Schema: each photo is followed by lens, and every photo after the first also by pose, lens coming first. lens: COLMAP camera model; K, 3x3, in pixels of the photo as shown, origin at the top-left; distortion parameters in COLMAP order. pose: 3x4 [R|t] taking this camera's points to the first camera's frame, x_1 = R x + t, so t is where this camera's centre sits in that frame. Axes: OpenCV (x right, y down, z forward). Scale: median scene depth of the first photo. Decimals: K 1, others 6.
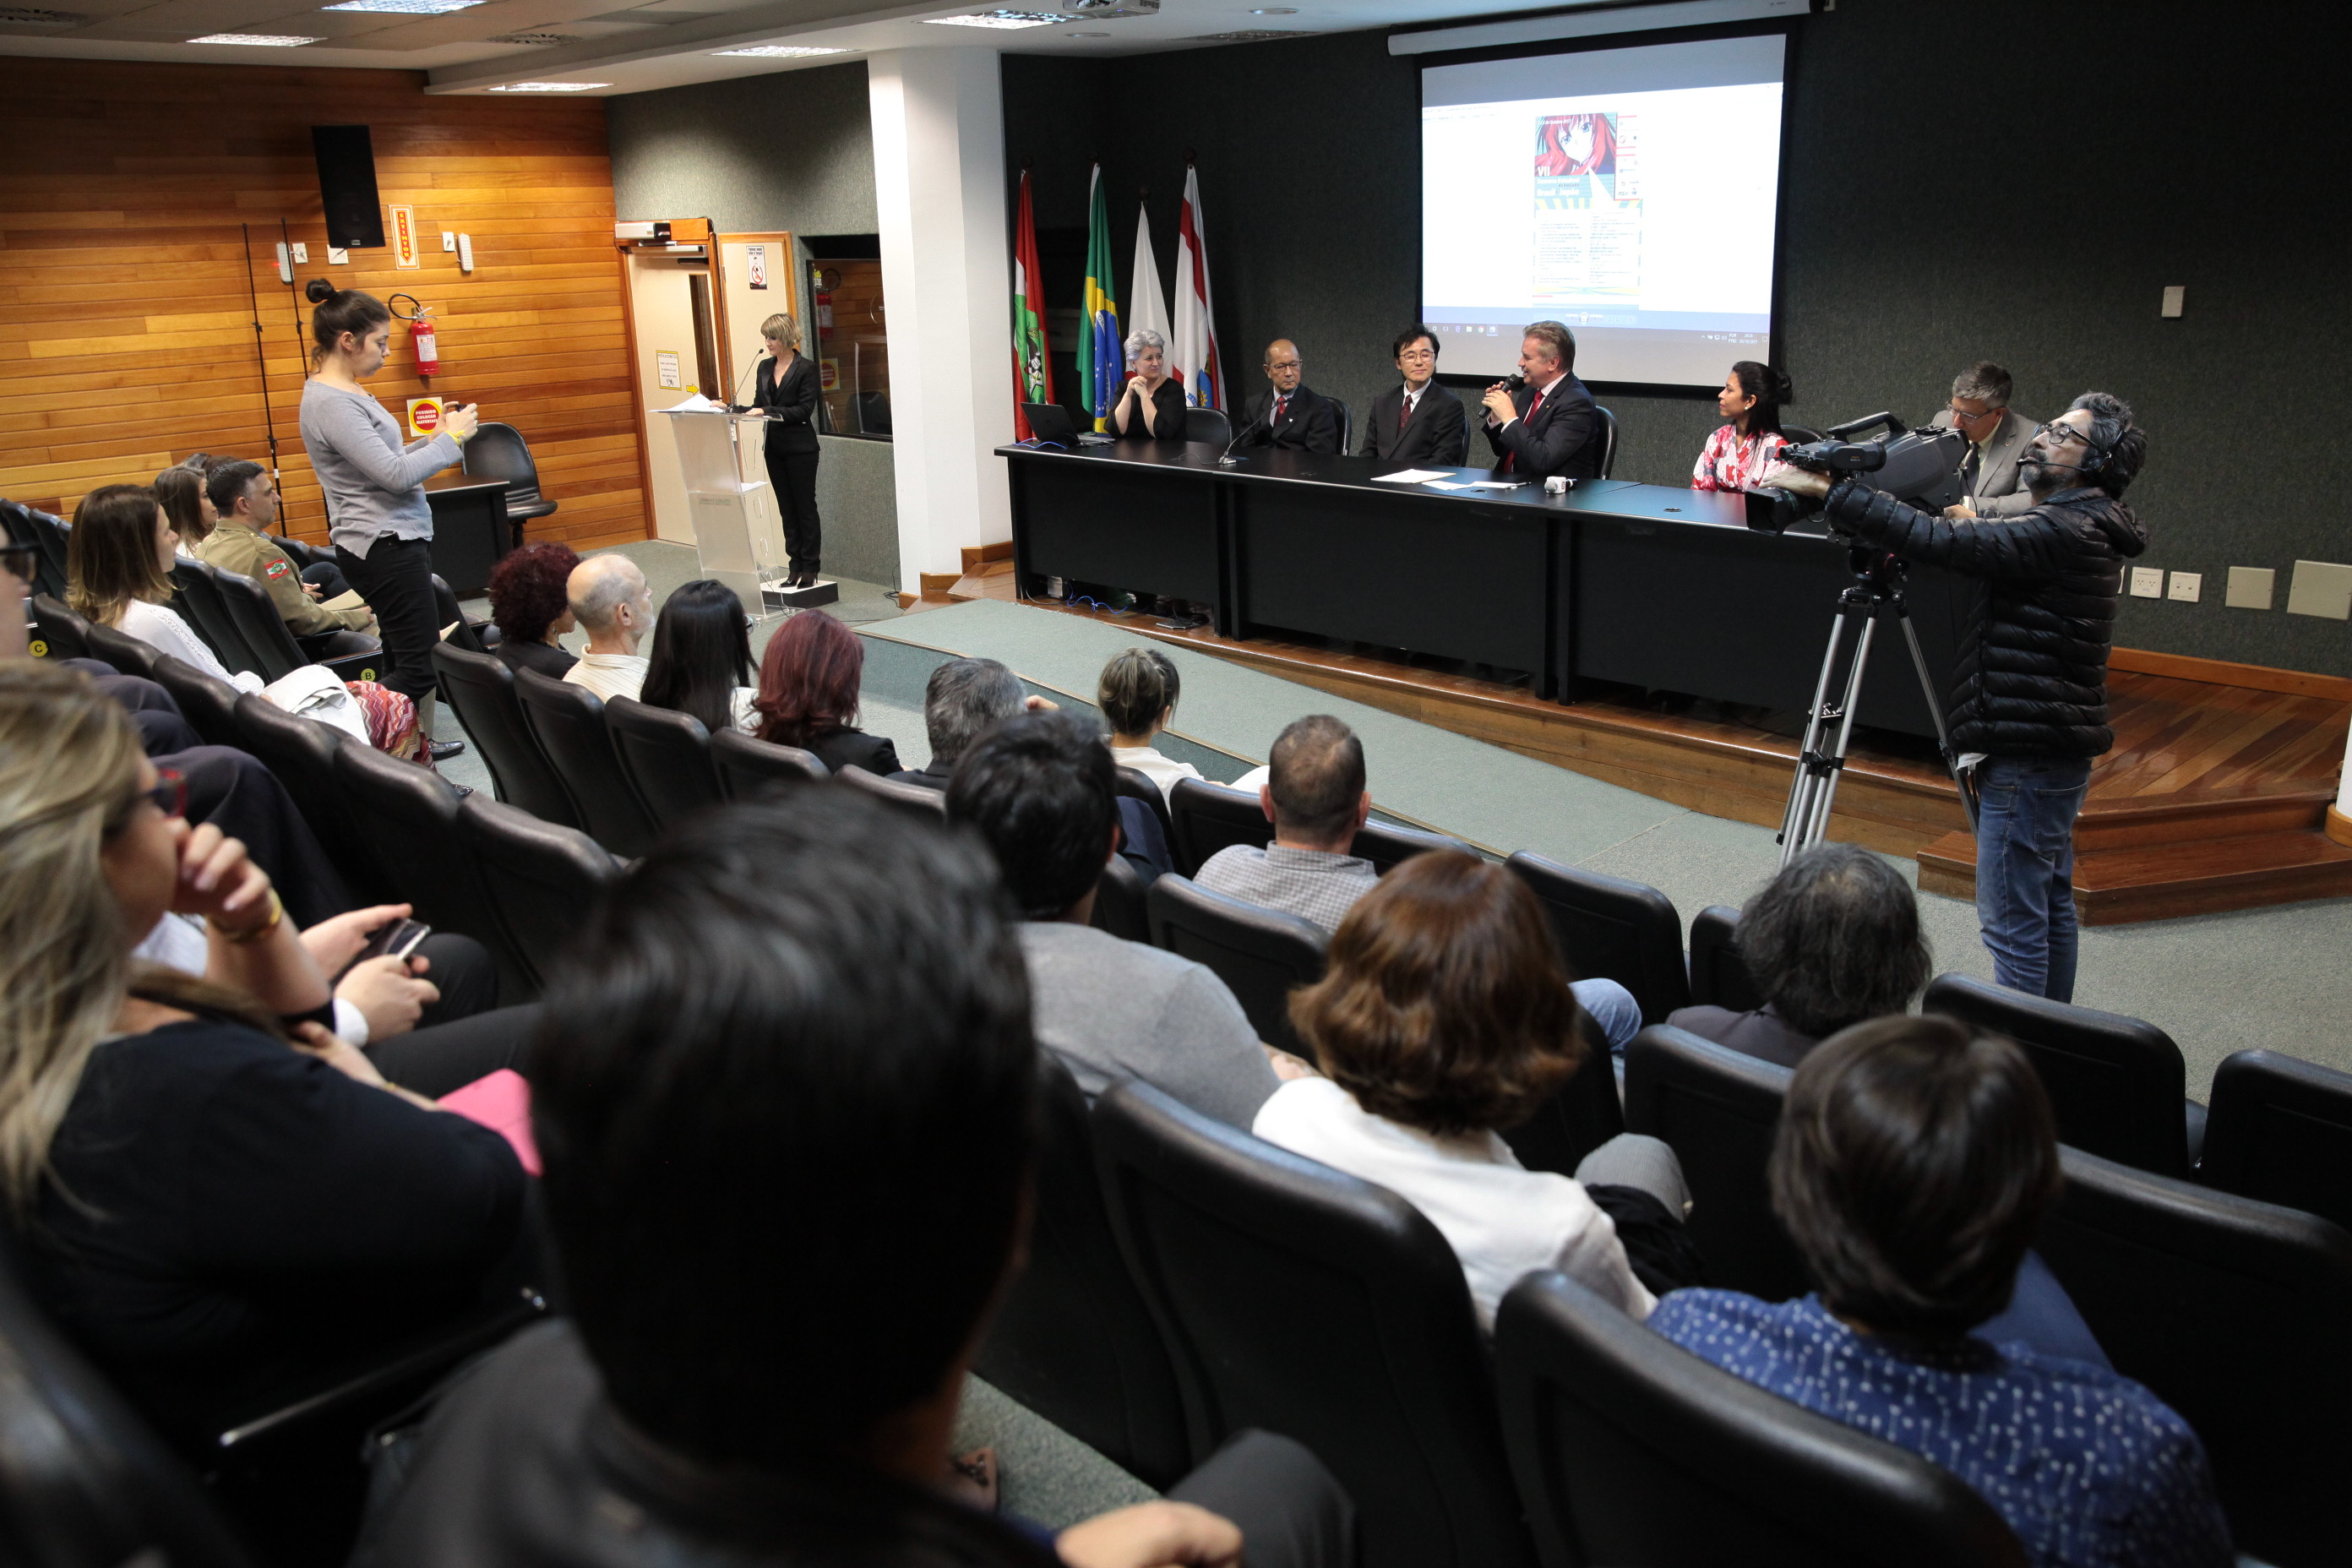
lens RADIAL K [[1937.8, 0, 1182.0], [0, 1937.8, 774.9], [0, 0, 1]] dist [-0.044565, 0.037384]
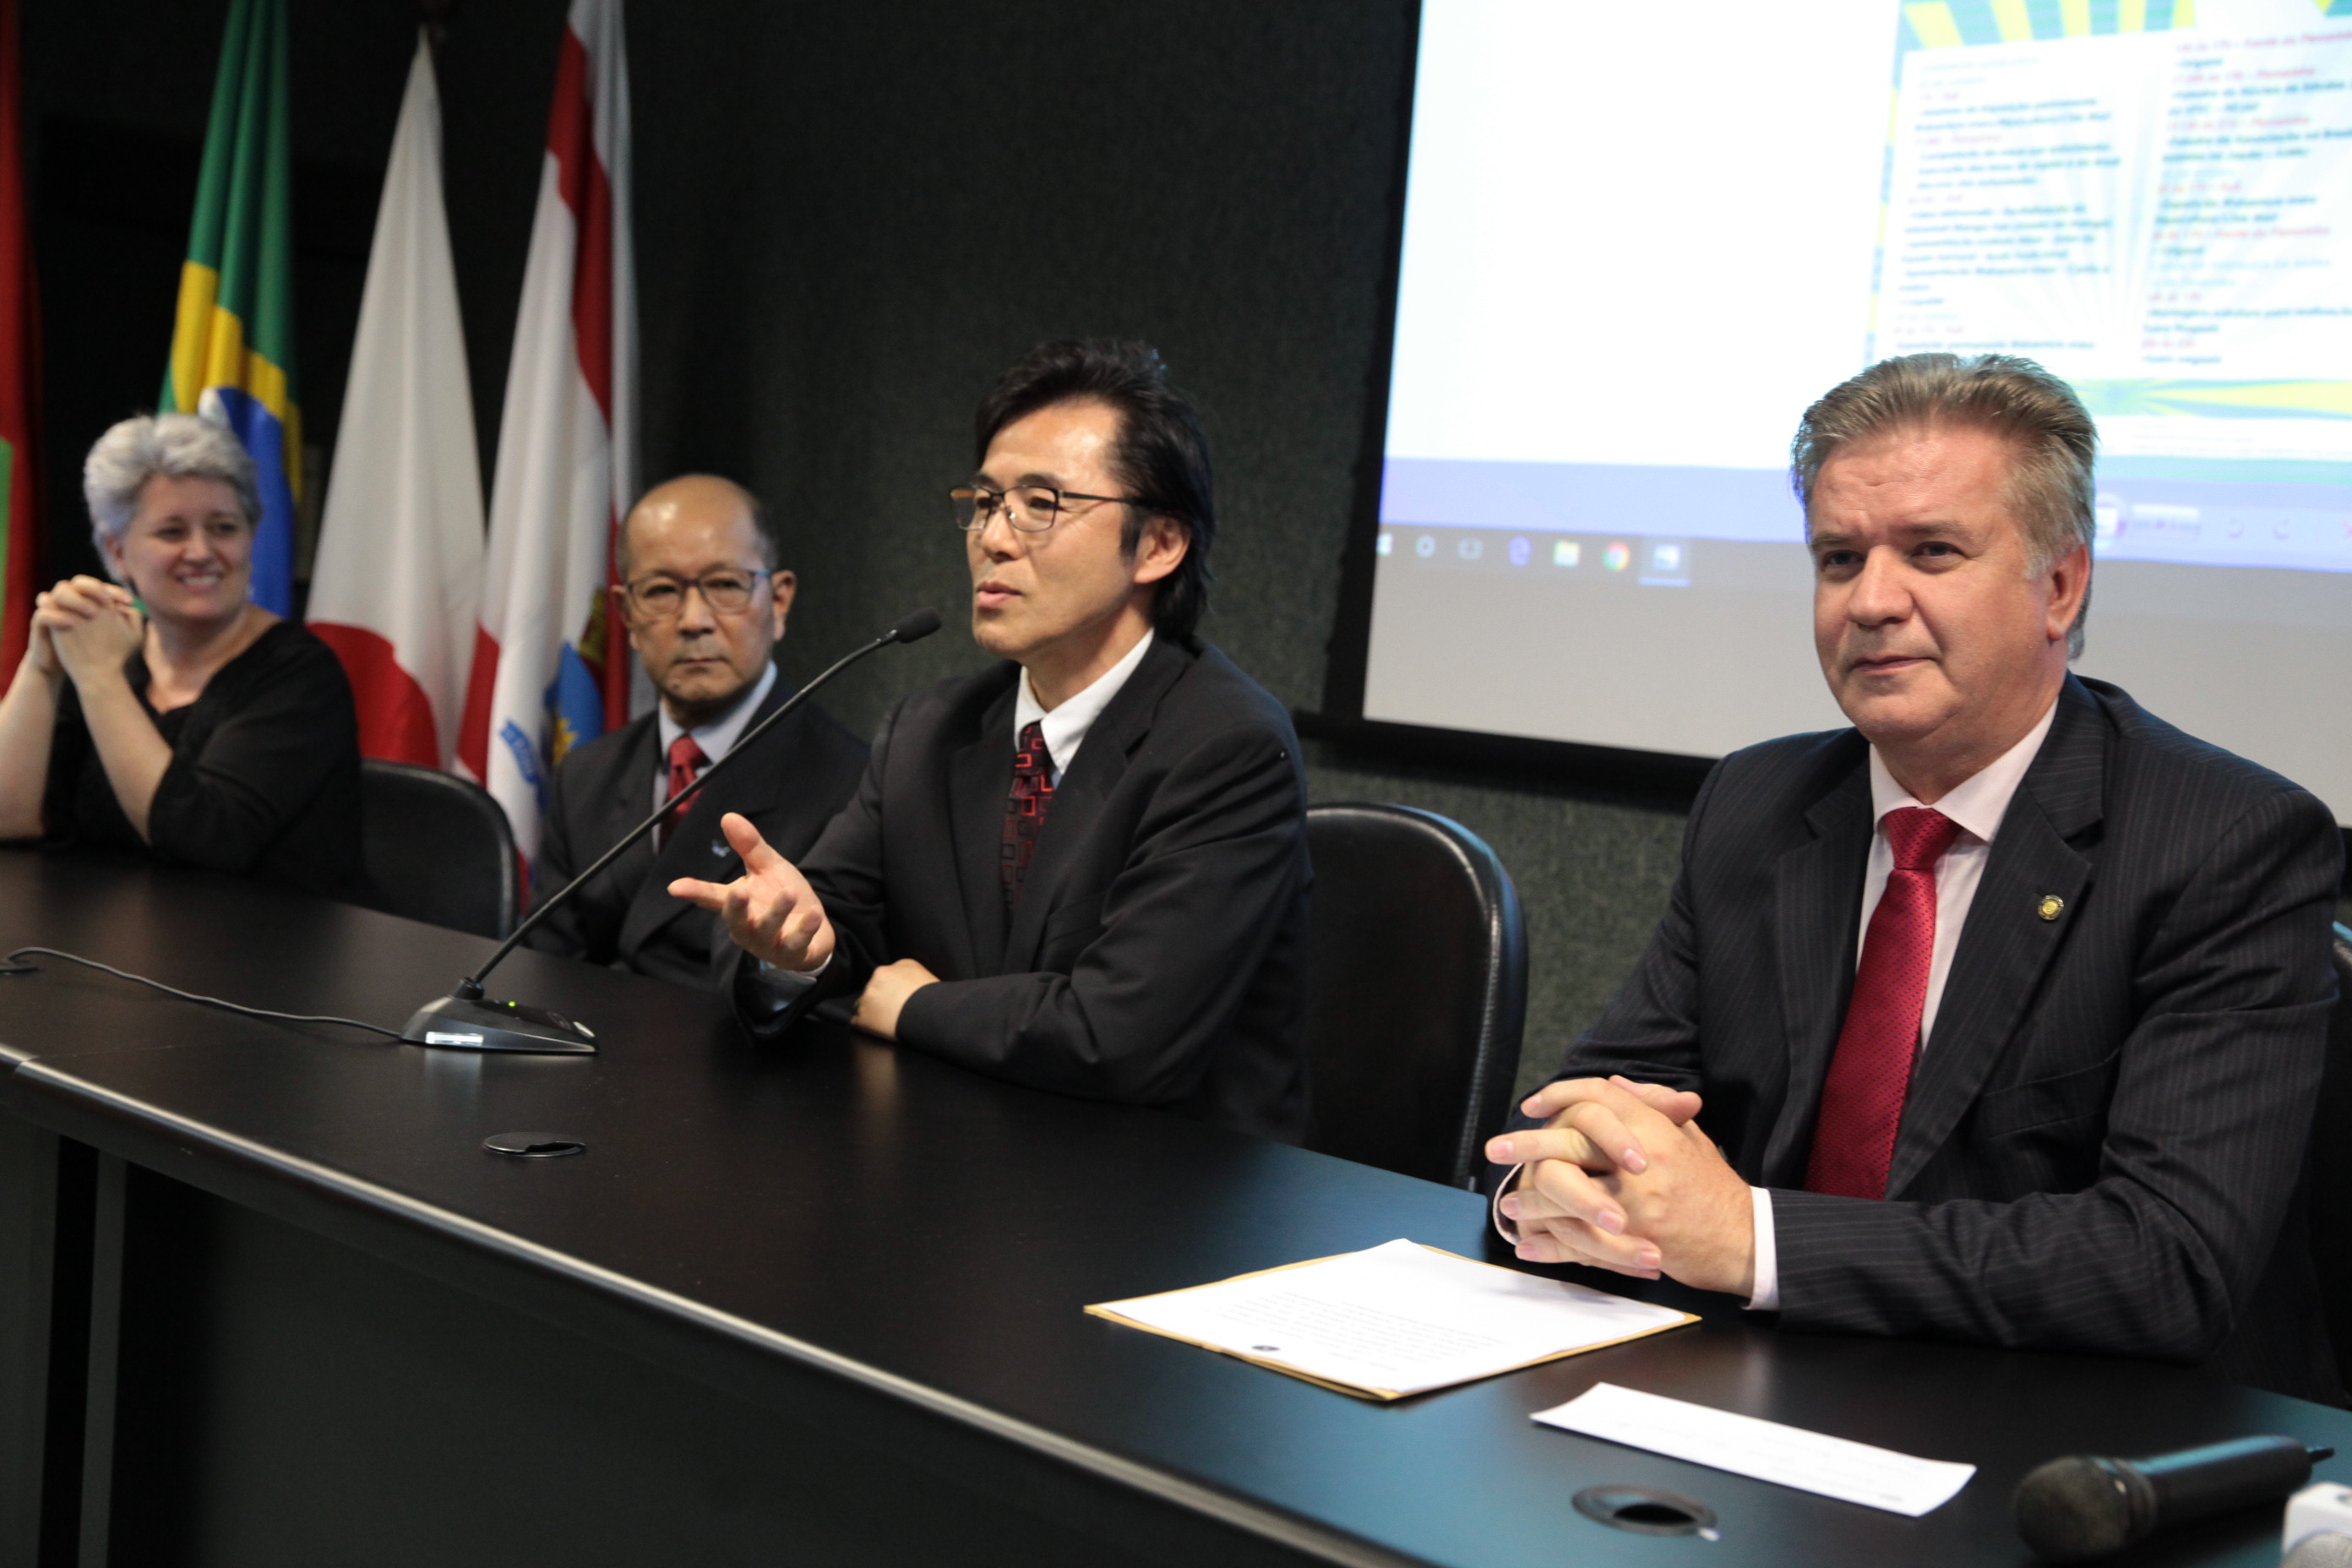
lens RADIAL K [[2941.2, 0, 1183.7], [0, 2941.2, 777.8], [0, 0, 1]] dist [0.082471, 0.000000]
pose [[0.993740, 0.105559, 0.036571, 0.098424], [-0.095153, 0.971302, -0.217985, -0.128911], [-0.058532, 0.213140, 0.975267, 0.705875]]
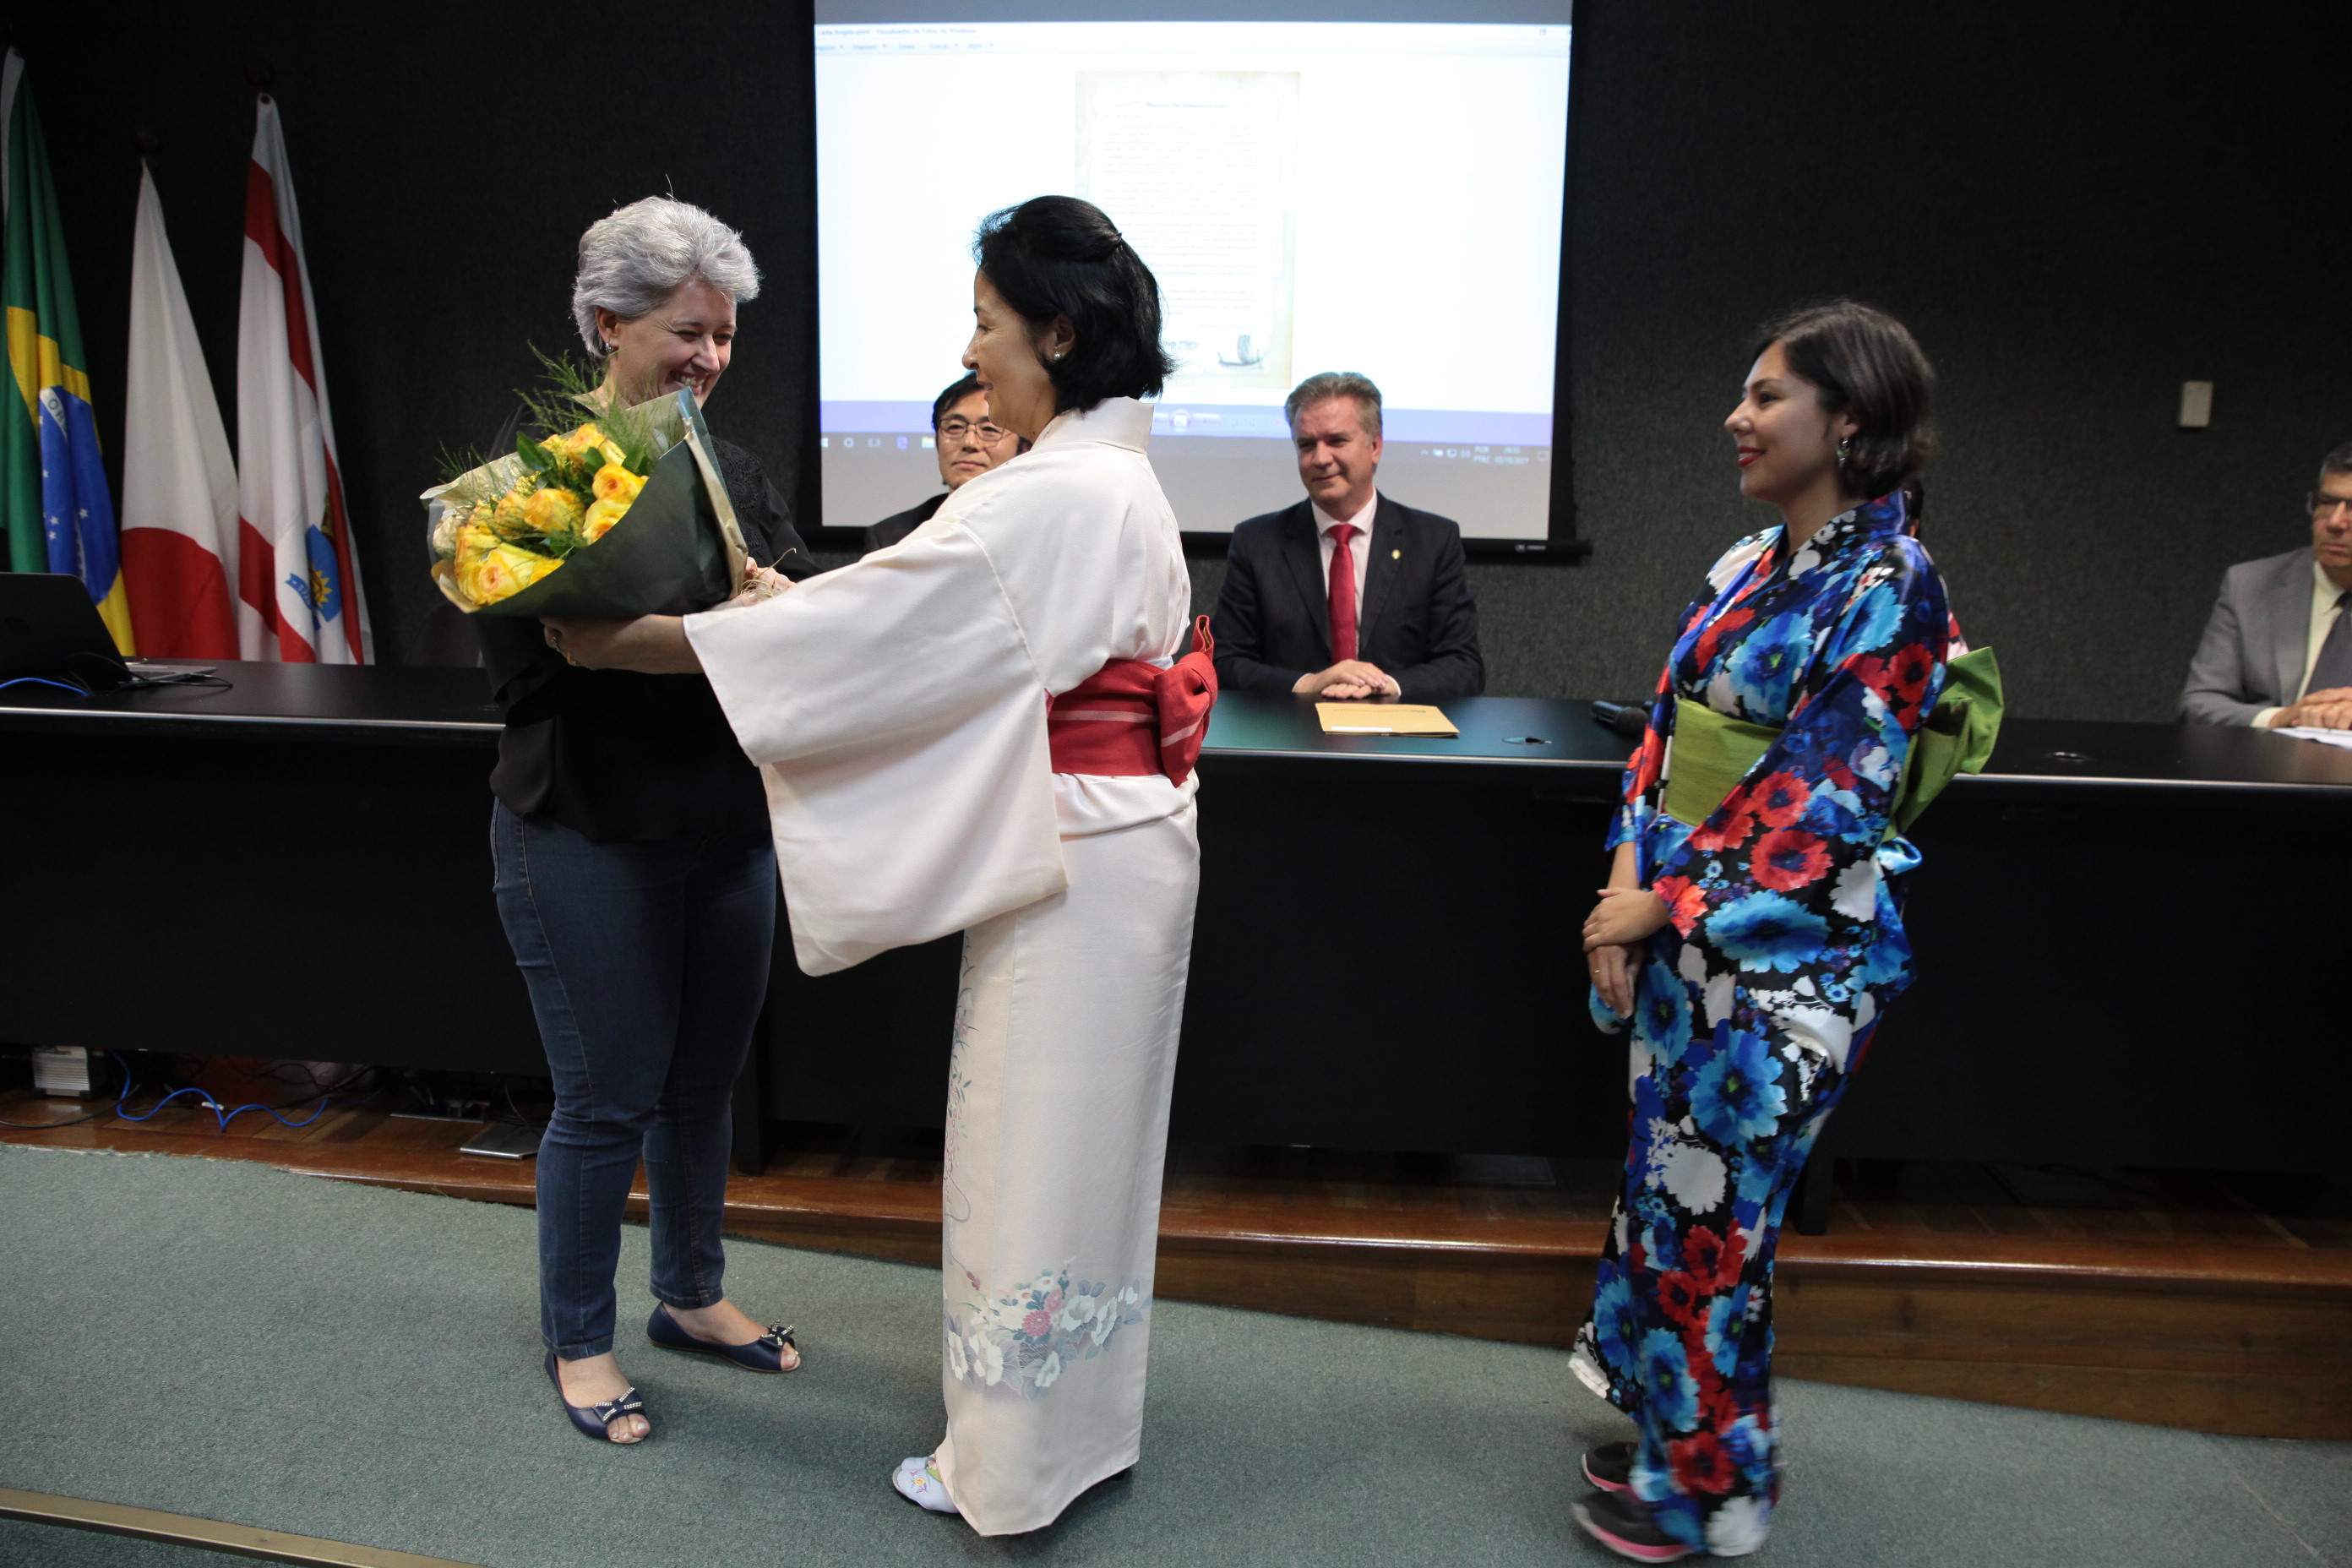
lens RADIAL K [[1584.1, 0, 1192.0], [0, 1584.1, 798.0], [0, 0, 1]] dist [-0.081201, 0.031116]
pose [[0.747454, -0.081855, 0.659251, -0.099947], [0.146309, 0.988296, -0.043173, -0.113160], [-0.648001, 0.128724, 0.750682, 0.693787]]
